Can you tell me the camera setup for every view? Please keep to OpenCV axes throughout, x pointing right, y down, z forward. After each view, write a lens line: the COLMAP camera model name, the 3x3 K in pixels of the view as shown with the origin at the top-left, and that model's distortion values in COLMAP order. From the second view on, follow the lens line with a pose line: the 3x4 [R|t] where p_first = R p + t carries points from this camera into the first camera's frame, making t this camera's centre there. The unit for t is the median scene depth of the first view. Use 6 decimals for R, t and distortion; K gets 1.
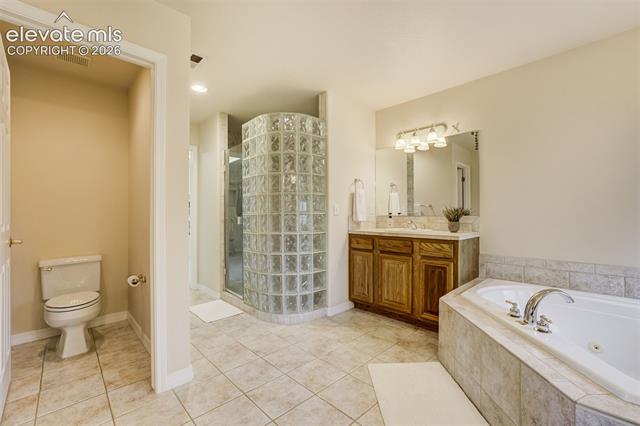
lens RADIAL K [[275.3, 0, 319.7], [0, 275.3, 211.3], [0, 0, 1]] dist [-0.018332, 0.004532]
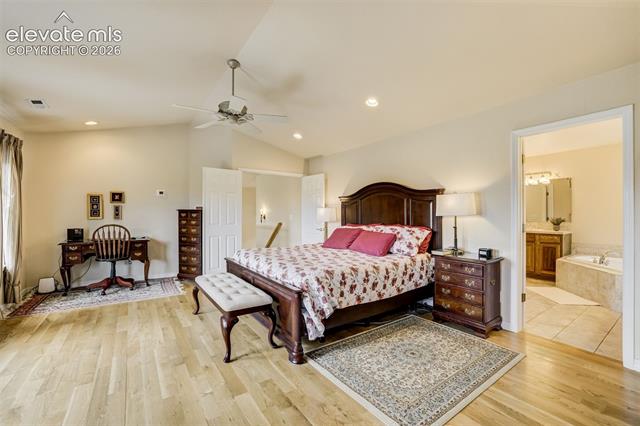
lens RADIAL K [[275.3, 0, 323.6], [0, 275.3, 210.9], [0, 0, 1]] dist [-0.018332, 0.004532]
pose [[0.989534, 0.003134, -0.144268, -0.884752], [-0.003592, 0.999989, -0.002913, -0.053440], [0.144258, 0.003401, 0.989534, -1.165566]]
